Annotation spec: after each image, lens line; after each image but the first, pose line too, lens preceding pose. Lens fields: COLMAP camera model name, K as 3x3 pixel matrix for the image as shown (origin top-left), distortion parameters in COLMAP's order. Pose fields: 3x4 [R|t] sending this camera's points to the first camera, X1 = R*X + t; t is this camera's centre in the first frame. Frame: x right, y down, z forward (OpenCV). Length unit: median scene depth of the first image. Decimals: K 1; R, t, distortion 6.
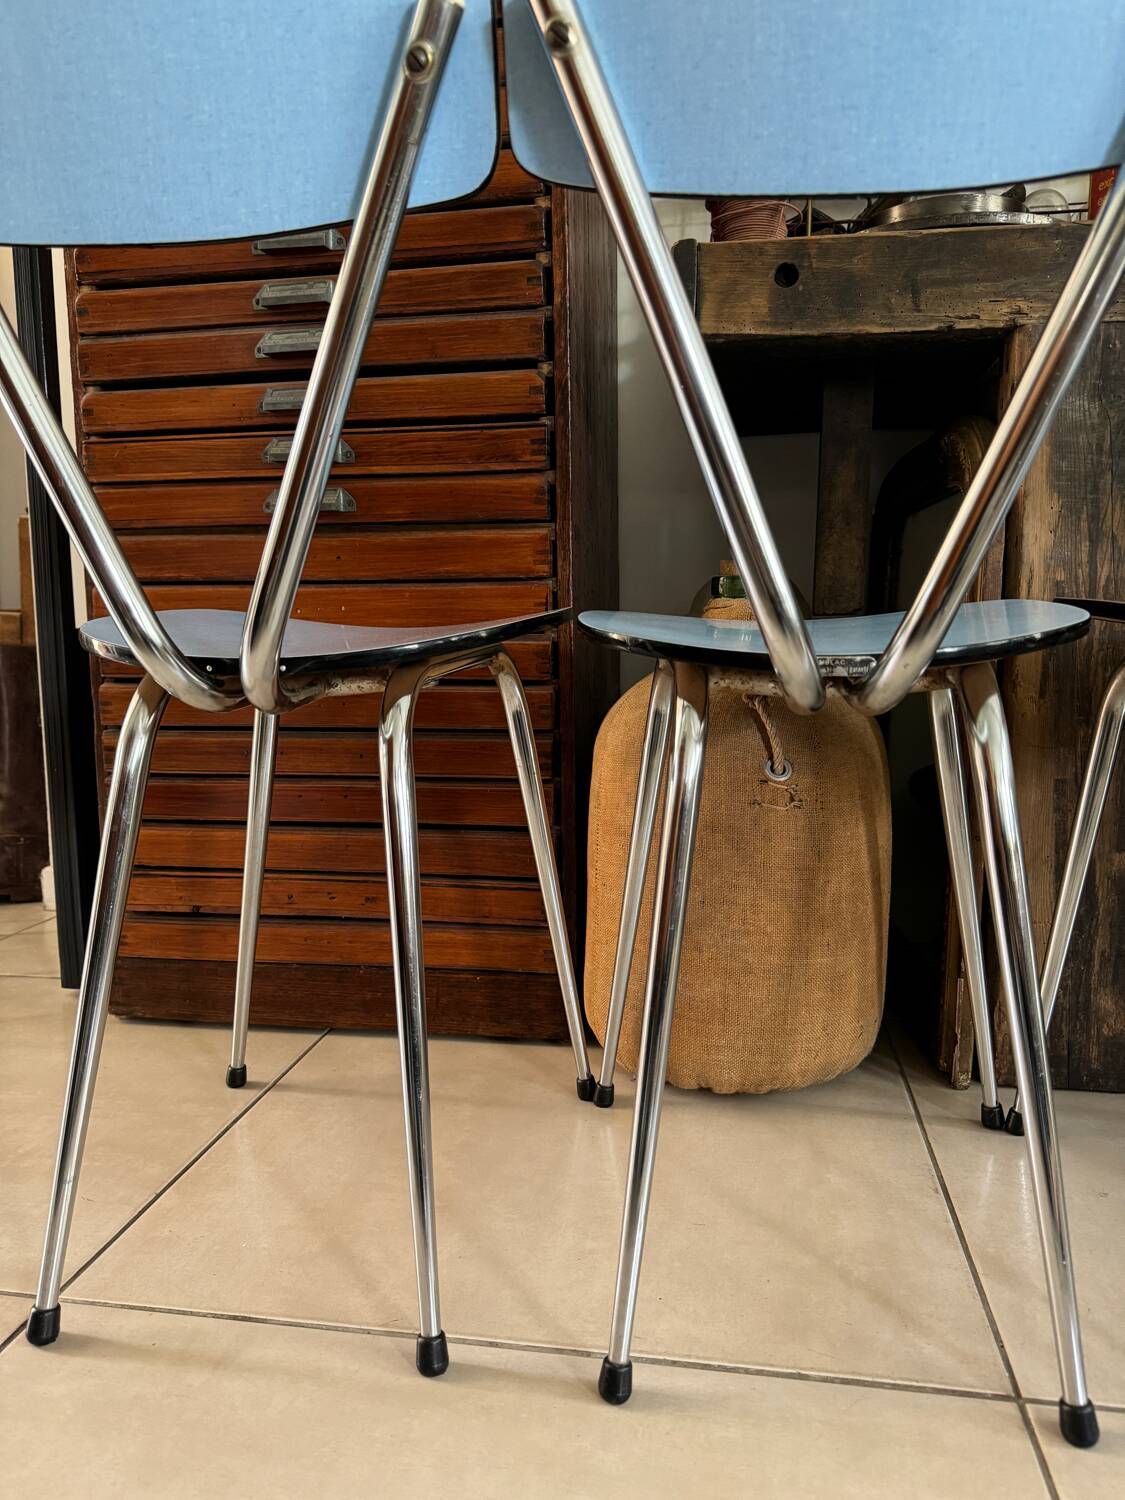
lens RADIAL K [[1065.7, 0, 565.1], [0, 1065.7, 752.8], [0, 0, 1]] dist [0.019582, -0.037008]
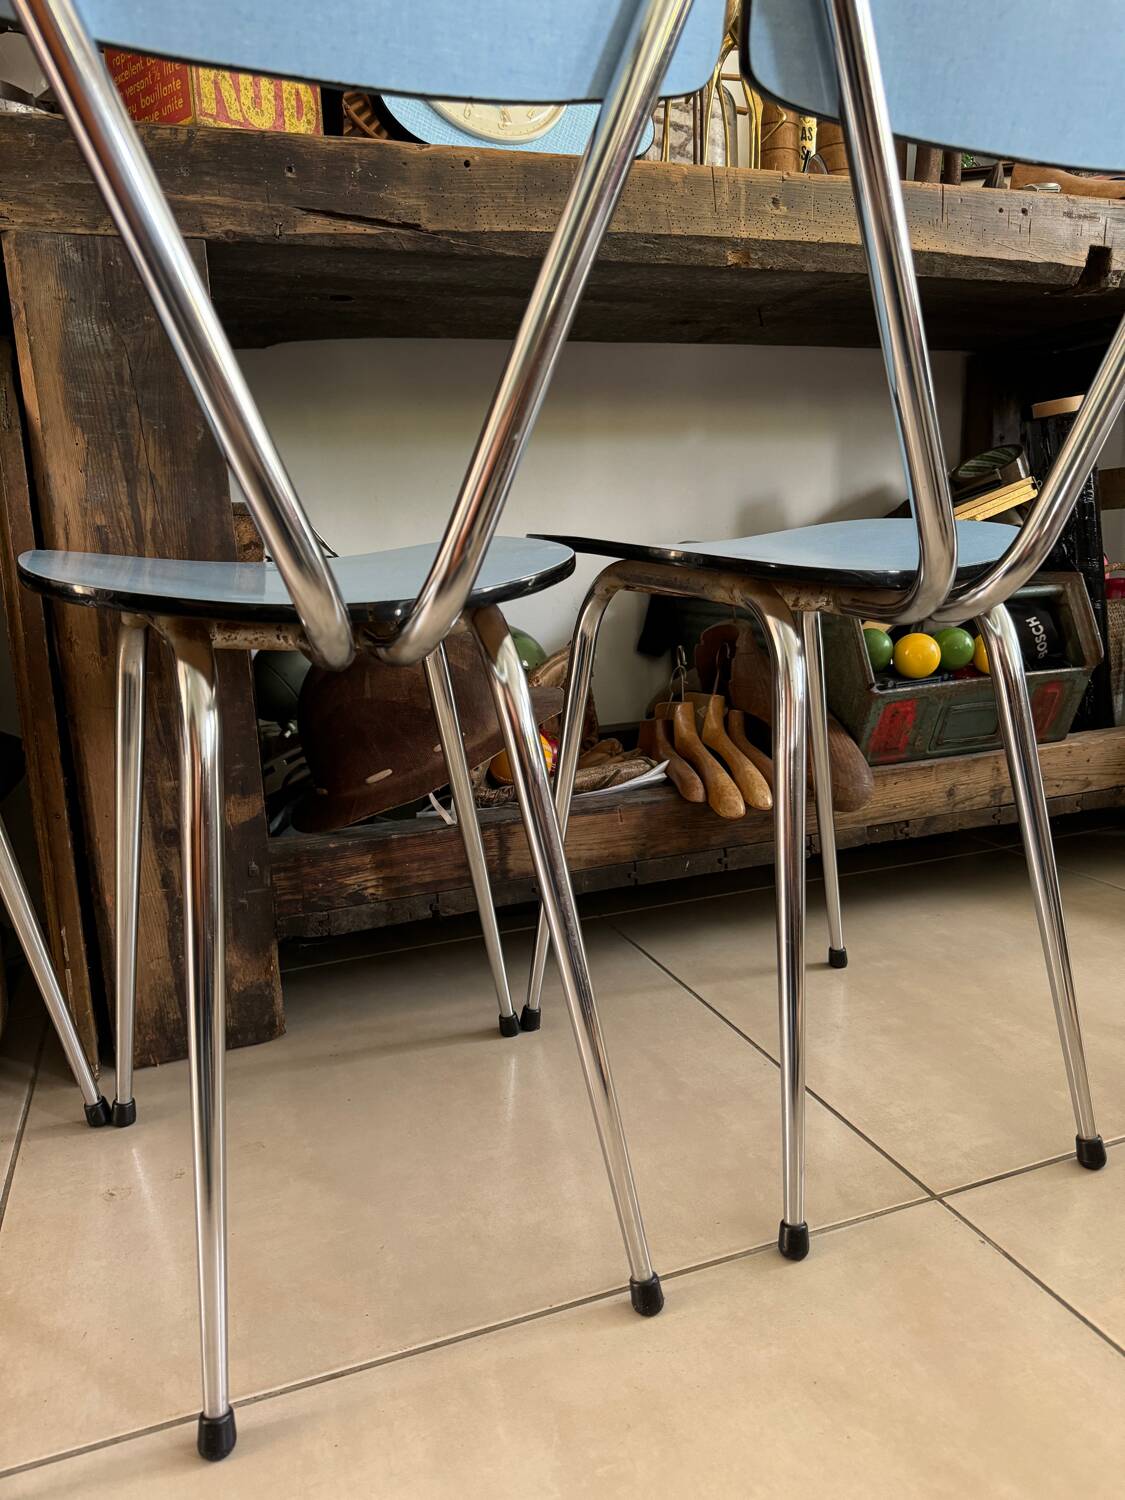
lens RADIAL K [[1065.7, 0, 565.1], [0, 1065.7, 752.8], [0, 0, 1]] dist [0.019582, -0.037008]
pose [[0.867153, -0.136864, 0.478868, 0.345322], [0.102116, 0.989932, 0.098014, -0.018171], [-0.487461, -0.036093, 0.872398, 0.005382]]
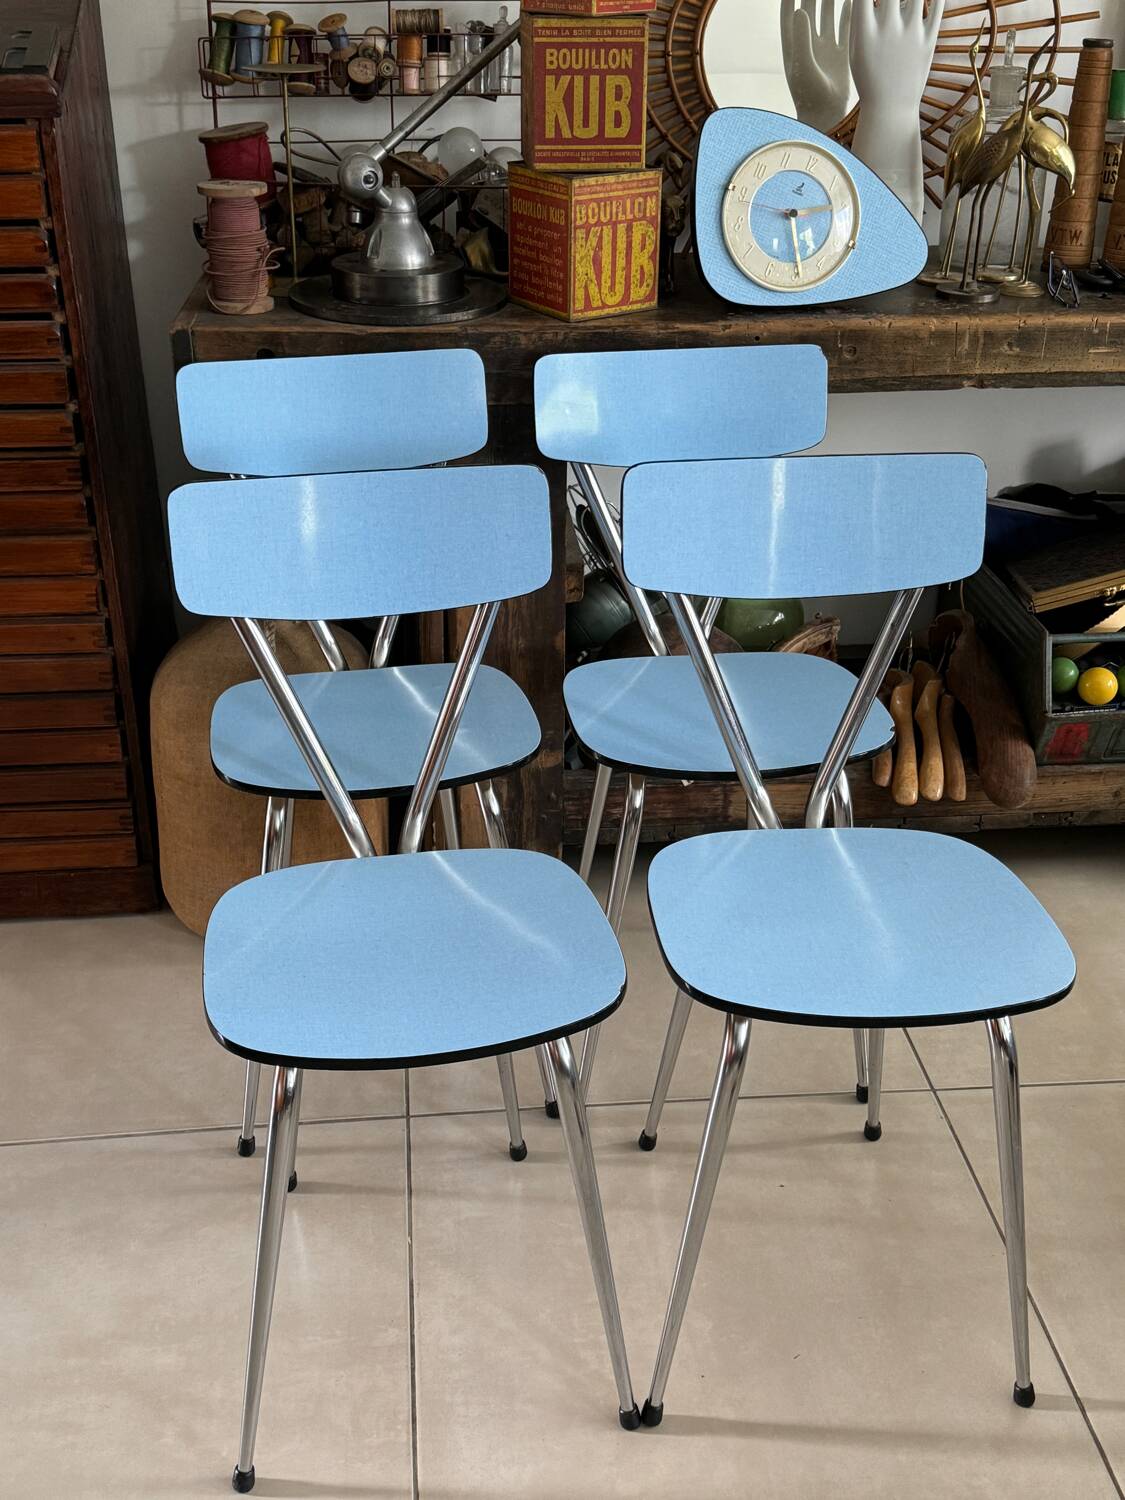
lens RADIAL K [[1706.9, 0, 562.5], [0, 1706.9, 750.0], [0, 0, 1]] dist [0.216970, -0.519851]
pose [[0.966327, -0.107003, 0.234016, 0.017256], [0.023304, 0.942094, 0.334540, -0.703371], [-0.256261, -0.317821, 0.912864, -1.140204]]
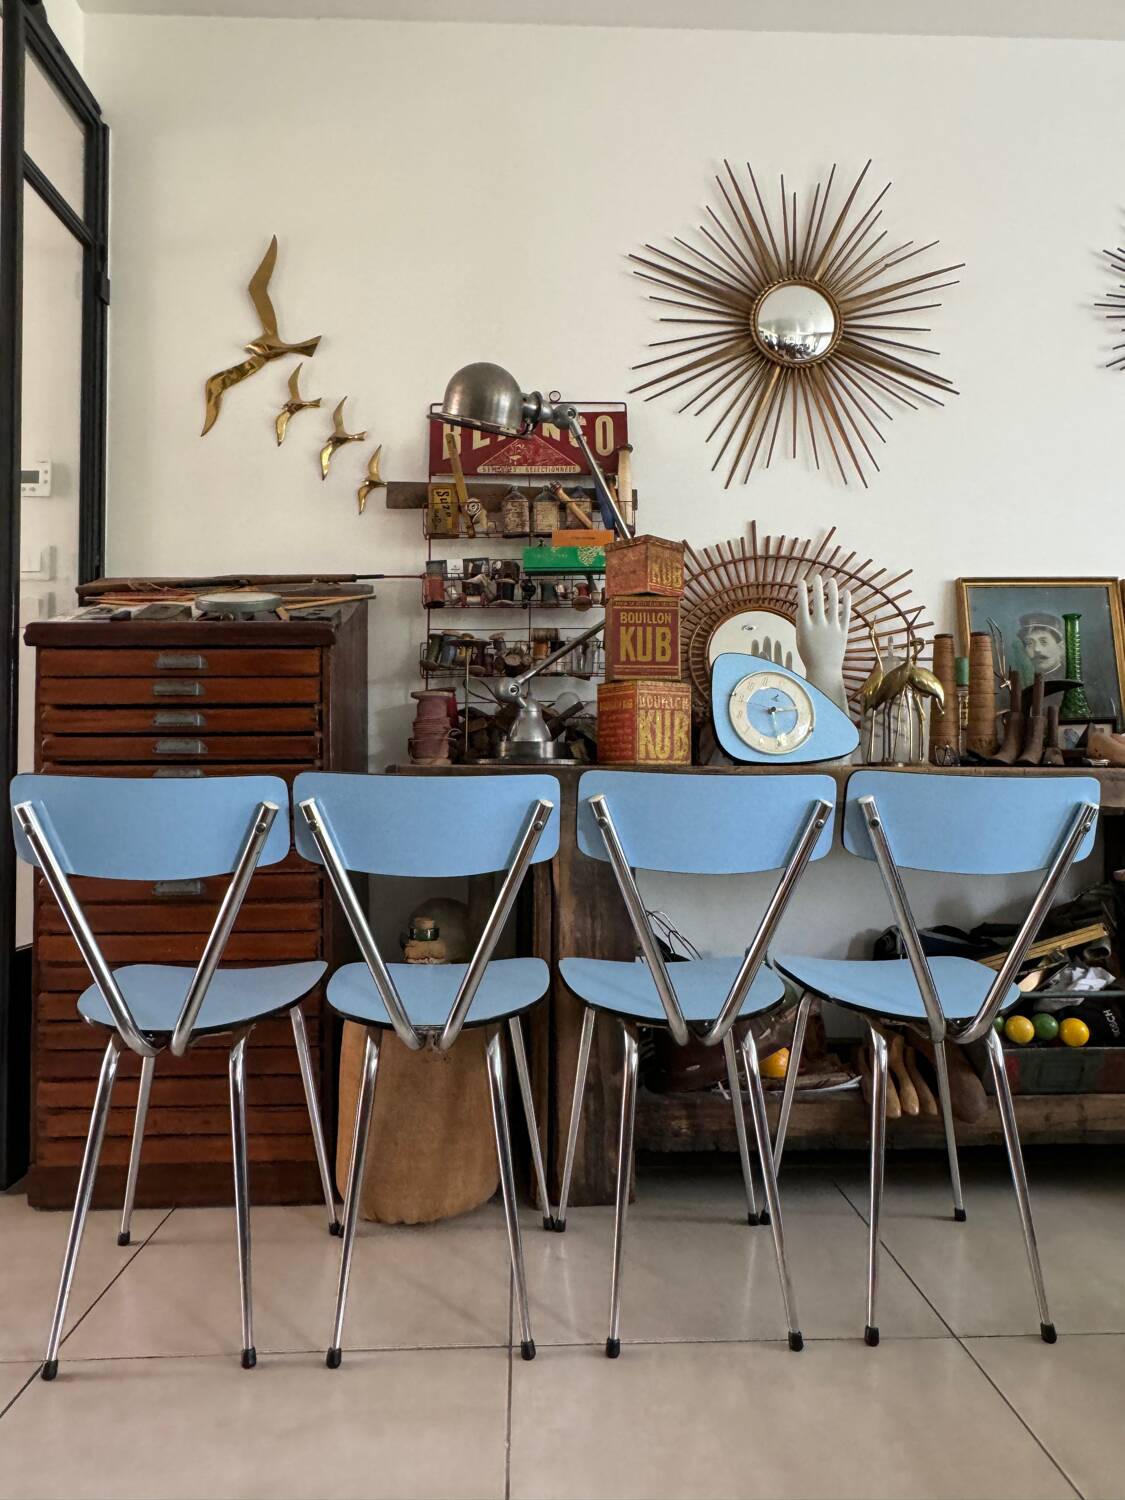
lens RADIAL K [[981.9, 0, 565.9], [0, 981.9, 747.4], [0, 0, 1]] dist [-0.002238, -0.002012]
pose [[0.978734, 0.010561, 0.204862, 0.057572], [0.022589, 0.987052, -0.158804, -0.223111], [-0.203886, 0.160055, 0.965822, -0.845025]]
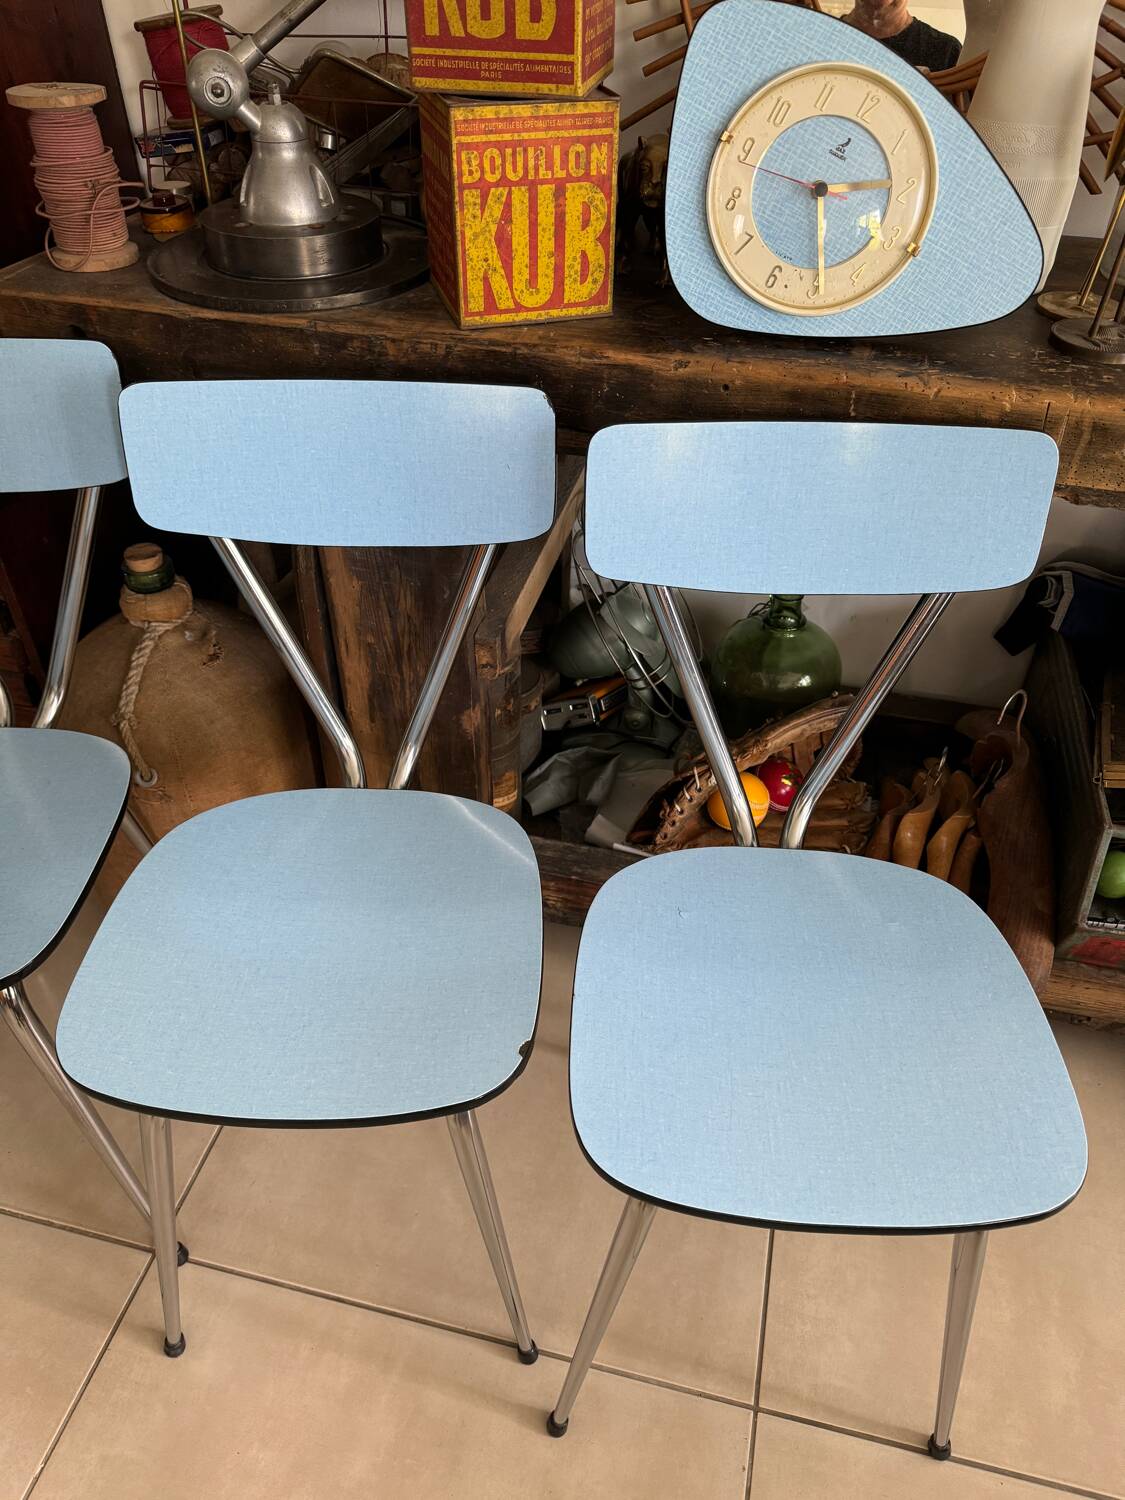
lens RADIAL K [[1065.7, 0, 565.1], [0, 1065.7, 752.8], [0, 0, 1]] dist [0.019582, -0.037008]
pose [[0.997551, 0.053806, -0.044676, 0.730189], [-0.020315, 0.834207, 0.551077, -0.691558], [0.066920, -0.548820, 0.833258, 0.011839]]
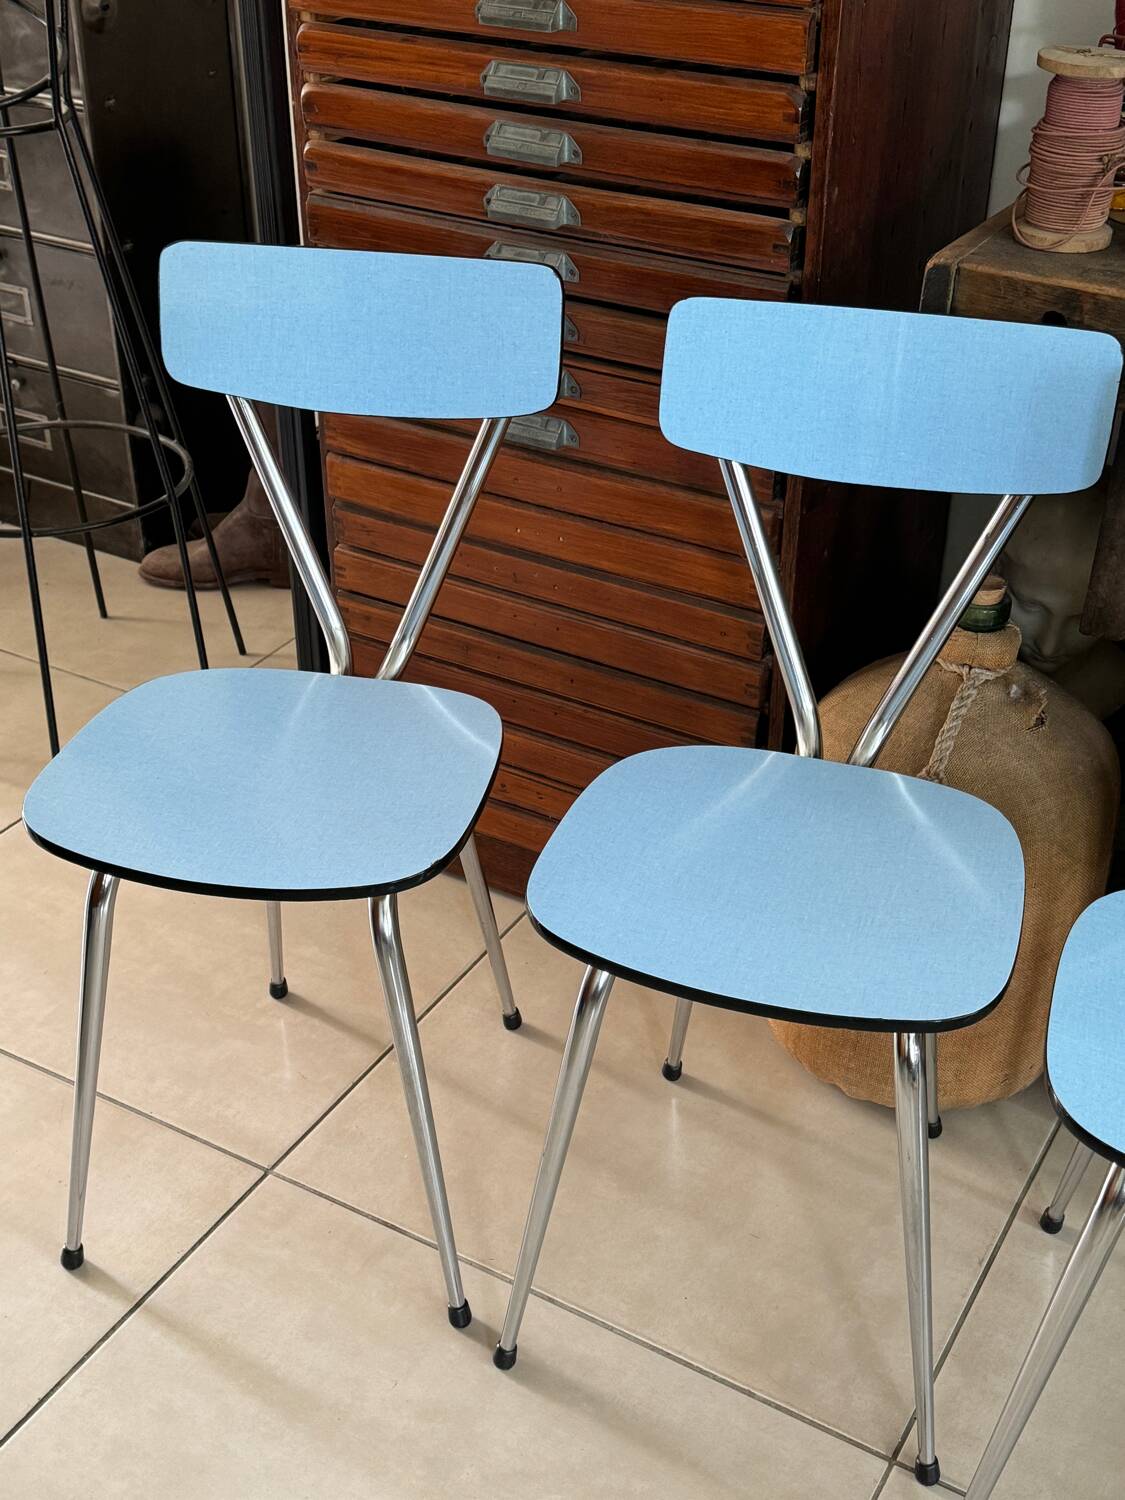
lens RADIAL K [[1813.0, 0, 567.6], [0, 1813.0, 757.3], [0, 0, 1]] dist [0.196828, -0.478305]
pose [[0.936340, 0.200693, -0.288078, 0.343315], [-0.057422, 0.897007, 0.438271, -0.772472], [0.346366, -0.393829, 0.851428, -0.509866]]
